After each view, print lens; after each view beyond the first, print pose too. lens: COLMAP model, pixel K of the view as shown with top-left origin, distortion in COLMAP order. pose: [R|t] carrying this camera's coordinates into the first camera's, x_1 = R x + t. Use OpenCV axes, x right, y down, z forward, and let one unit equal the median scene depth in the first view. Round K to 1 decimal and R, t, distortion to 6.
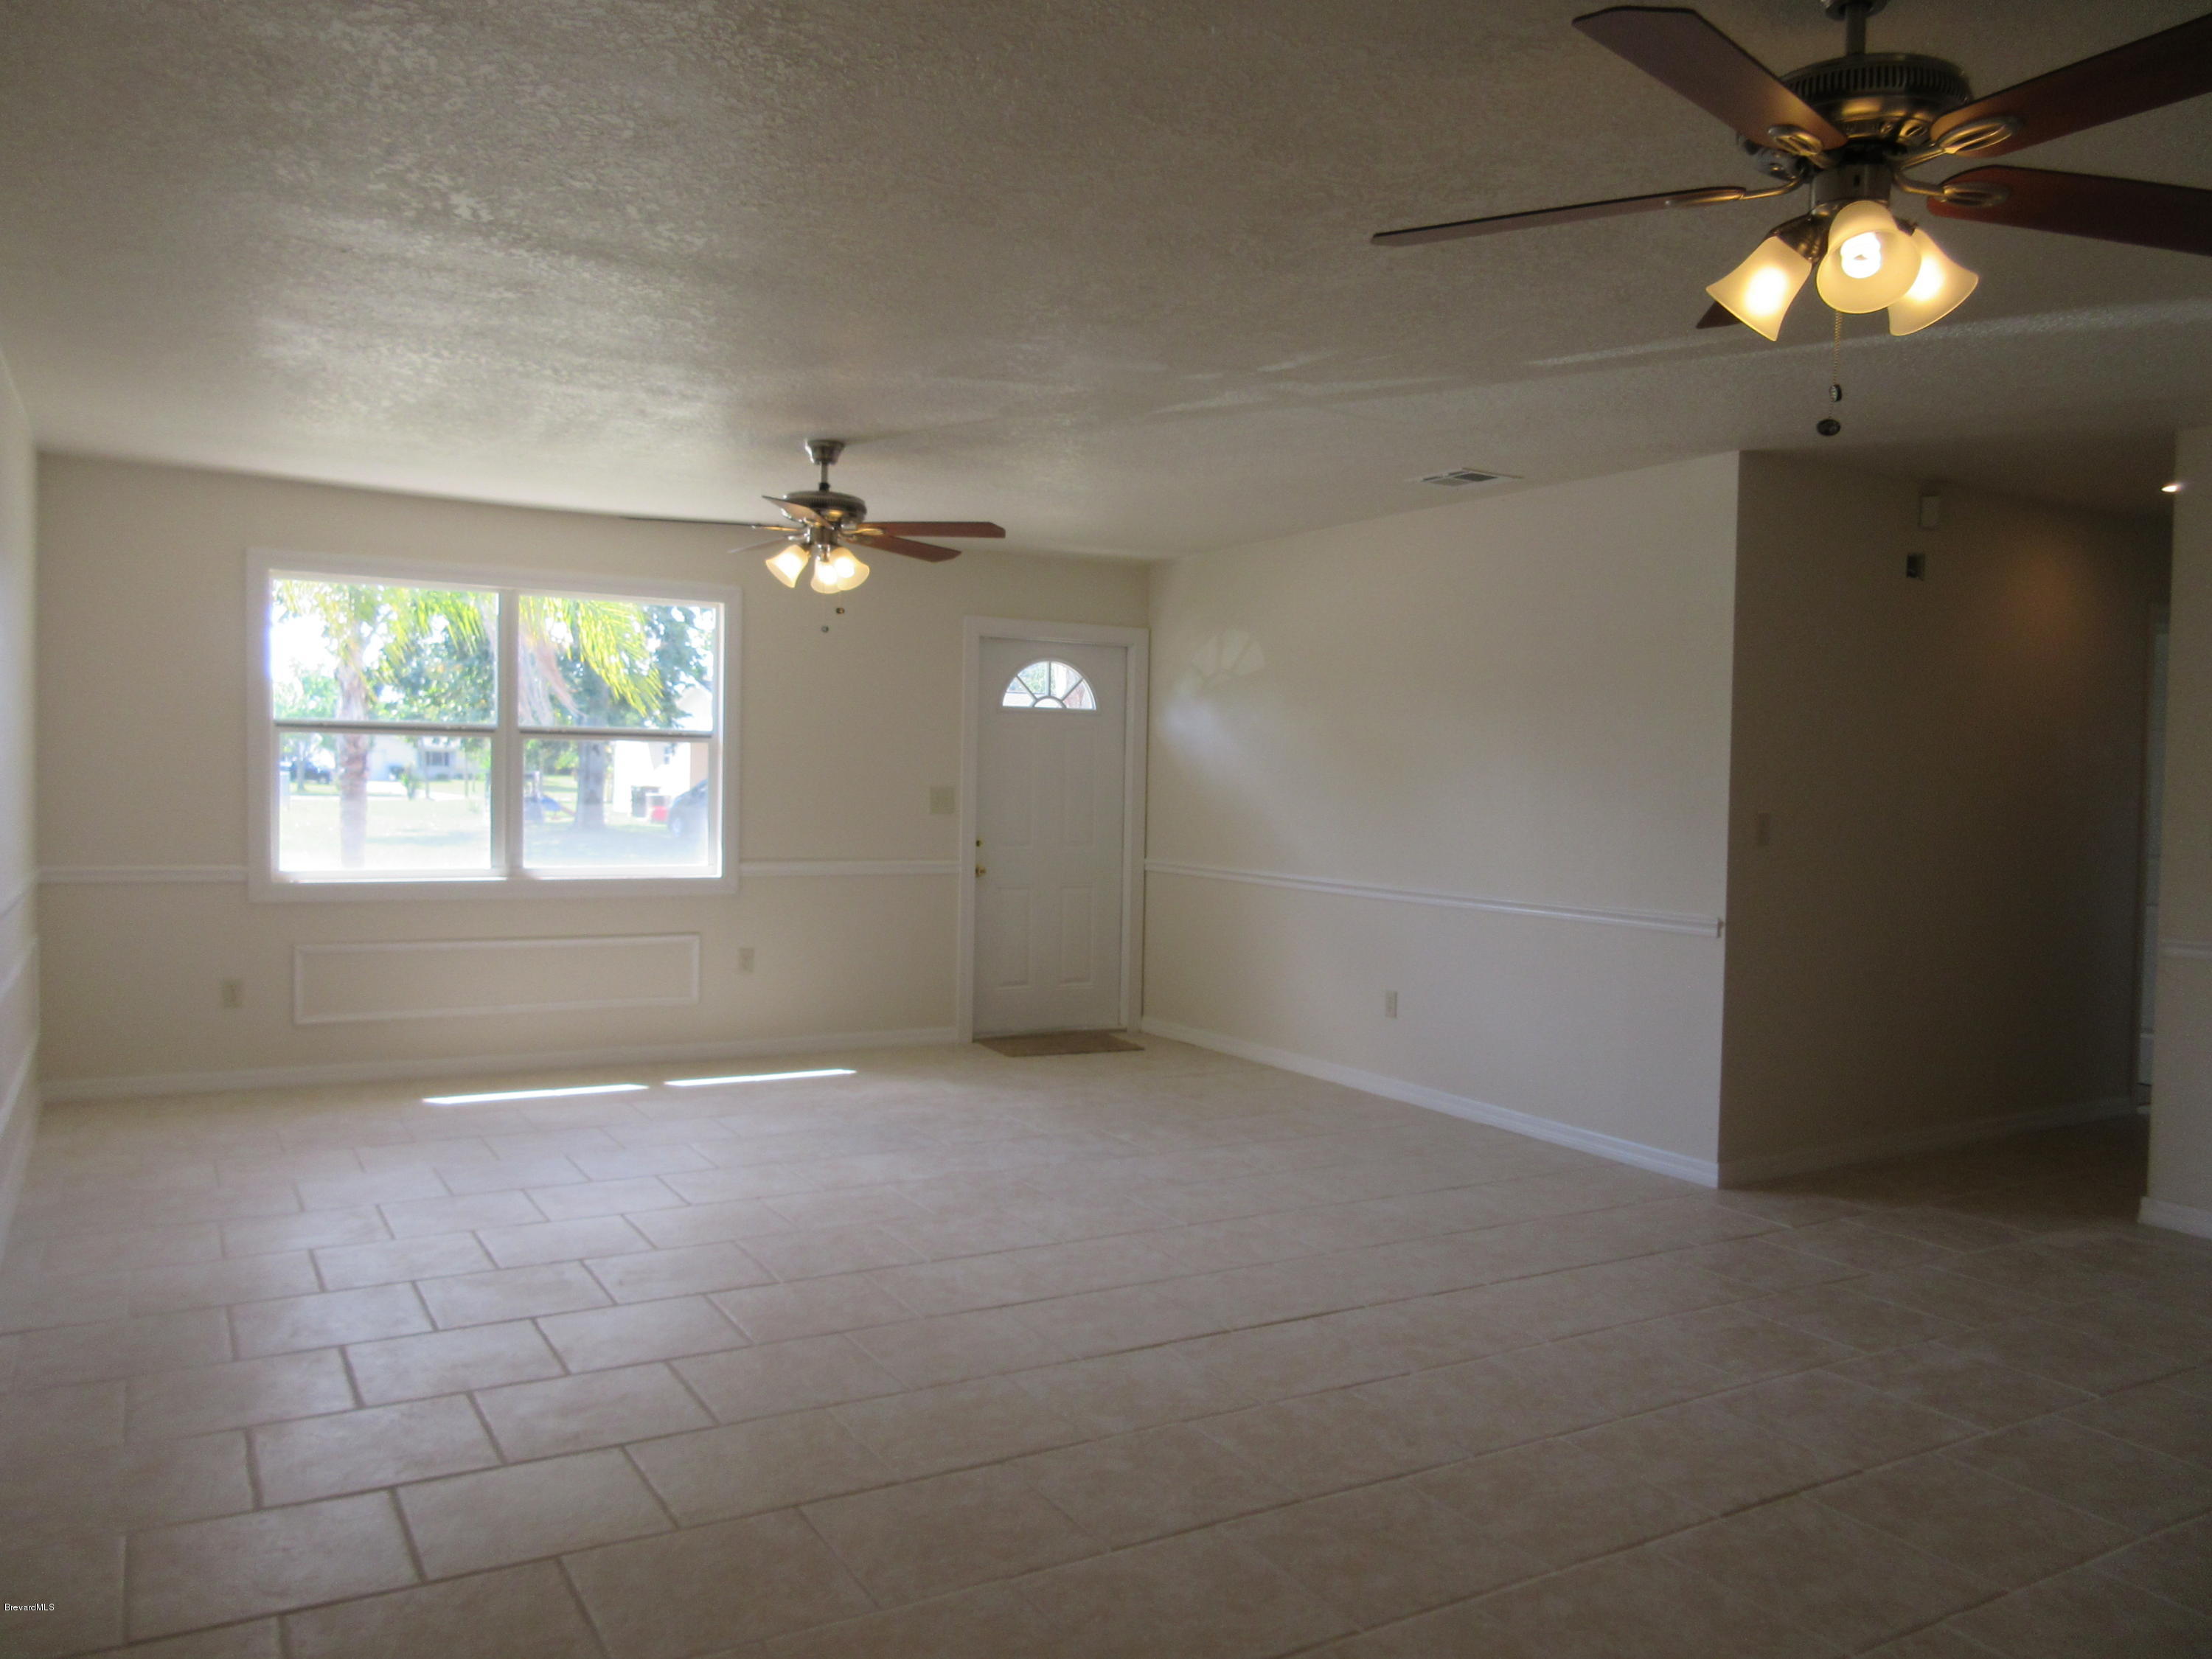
lens RADIAL K [[1640.8, 0, 1104.8], [0, 1640.8, 843.1], [0, 0, 1]] dist [0.001760, 0.004294]
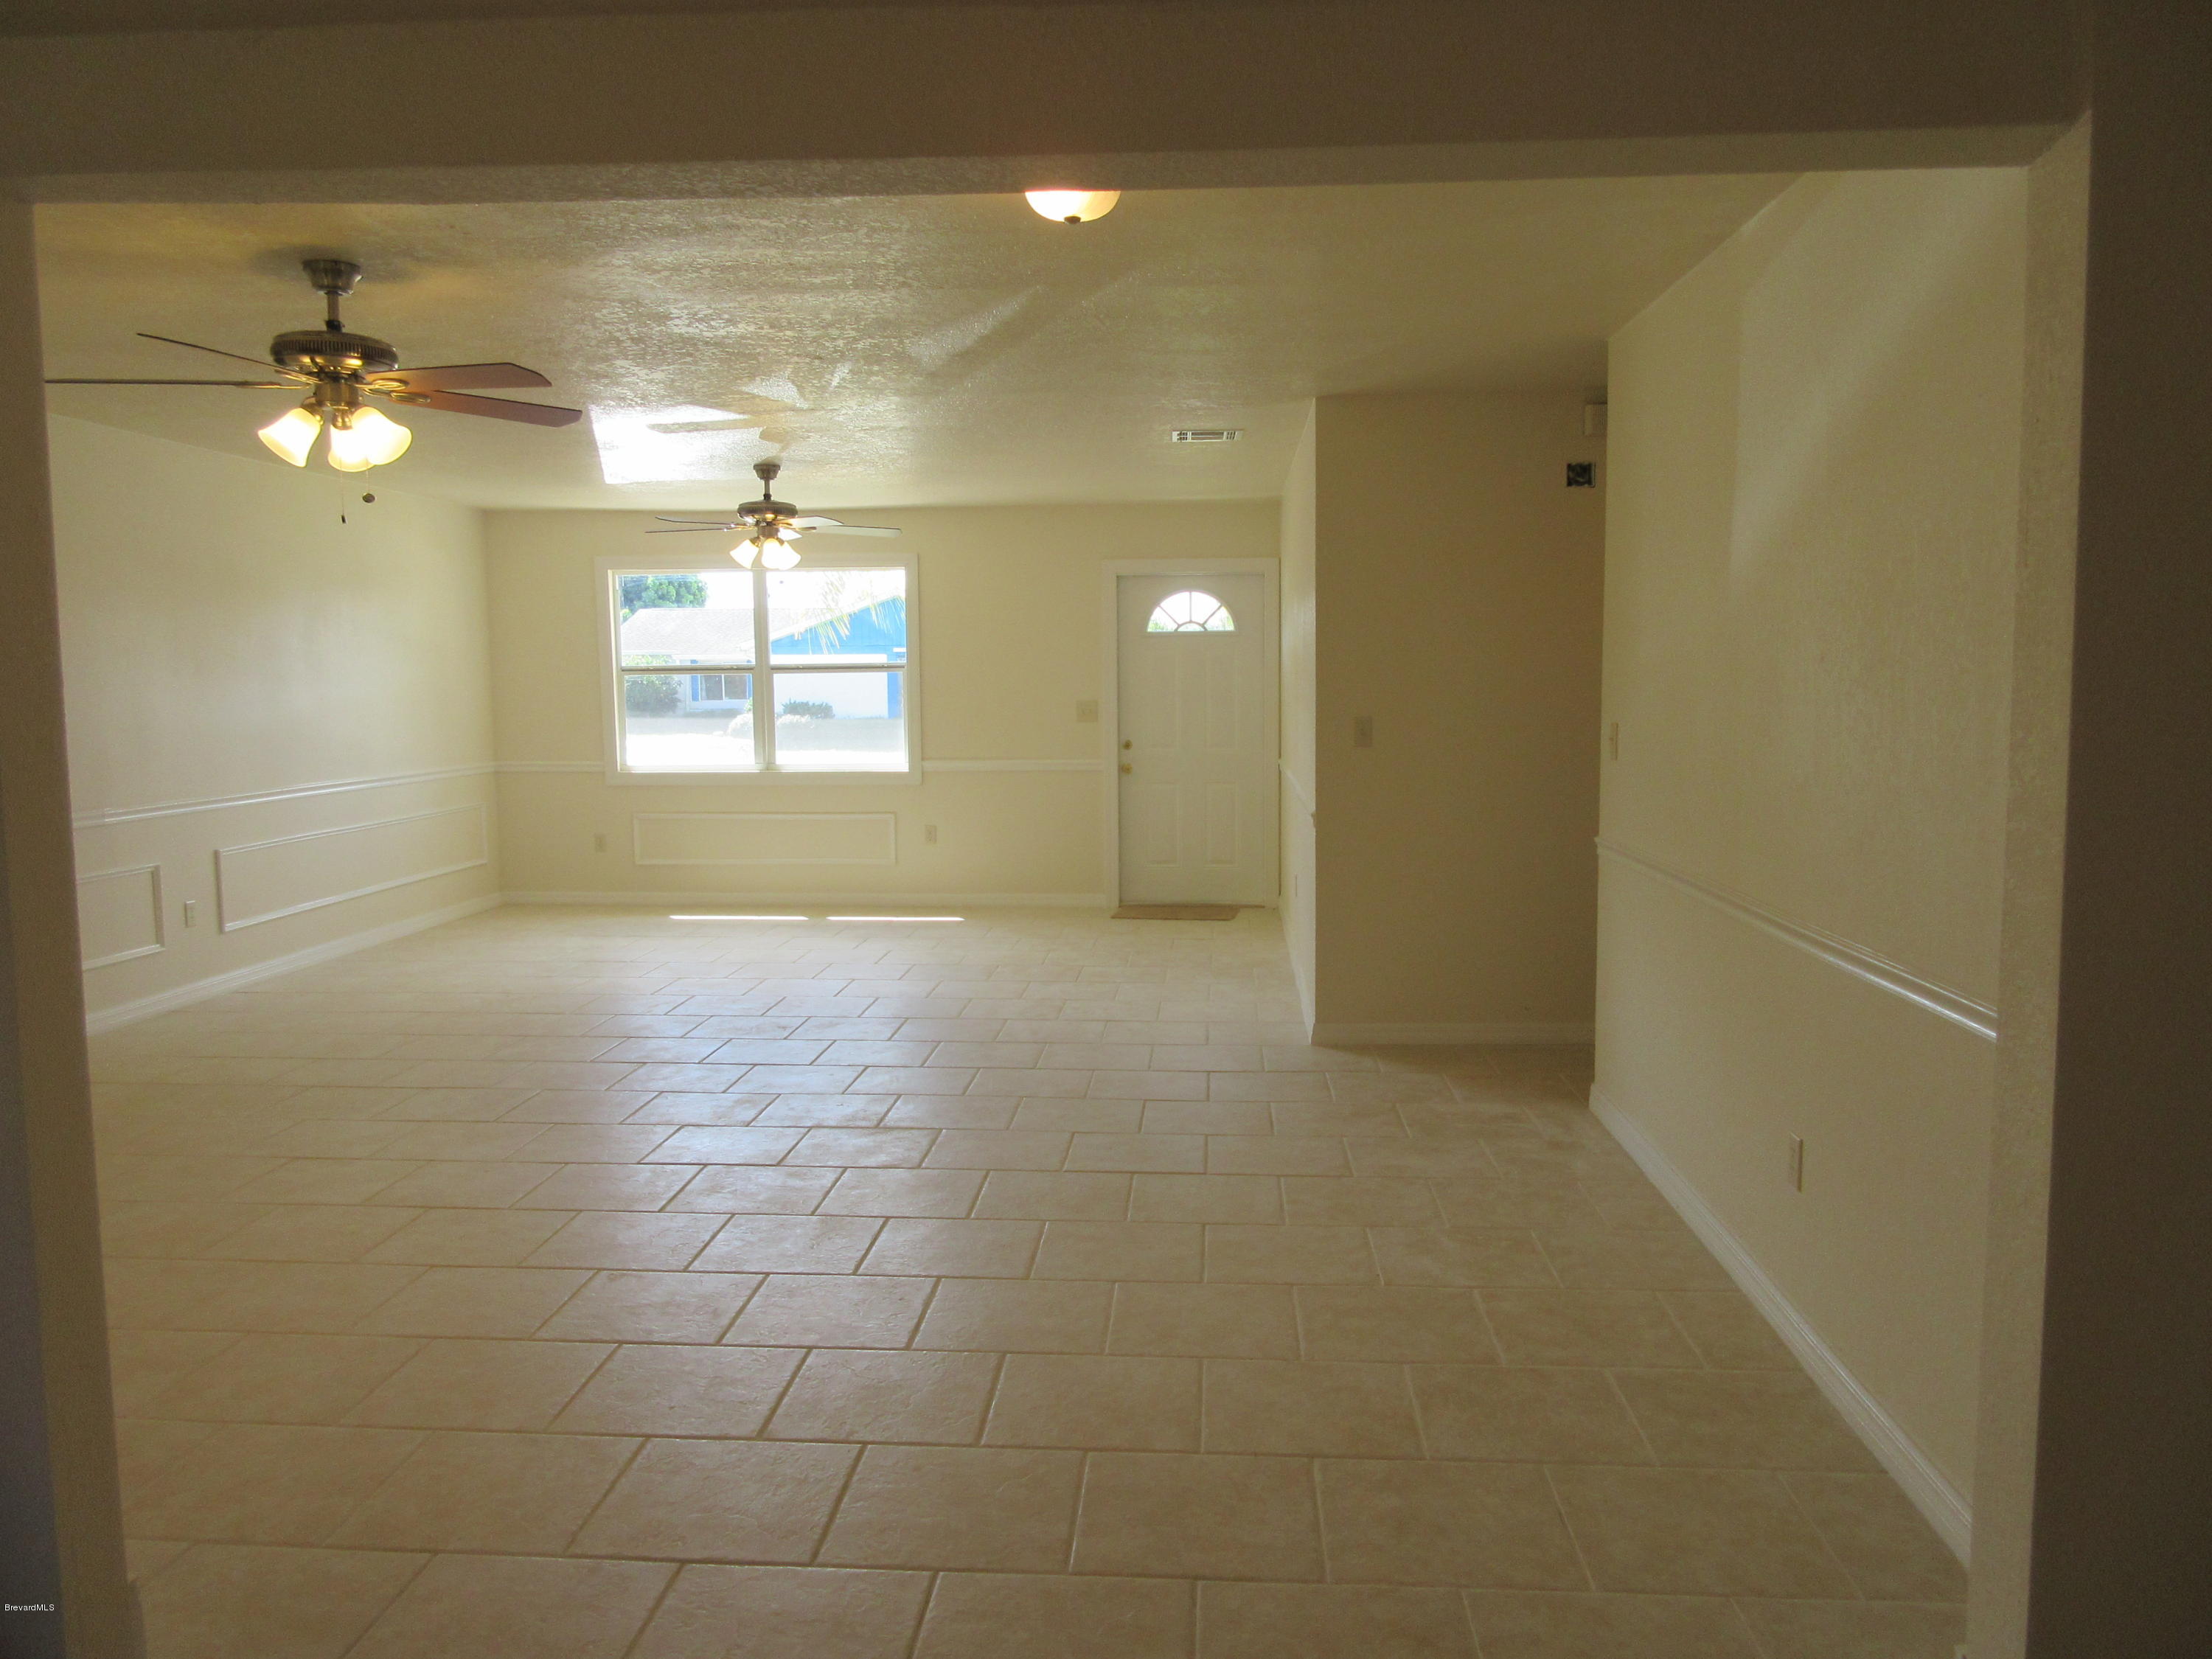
lens RADIAL K [[1640.8, 0, 1110.8], [0, 1640.8, 817.6], [0, 0, 1]] dist [0.001760, 0.004294]
pose [[0.828146, 0.022184, -0.560073, 0.687970], [0.002352, 0.999070, 0.043050, 0.001011], [0.560507, -0.036969, 0.827324, -0.019019]]
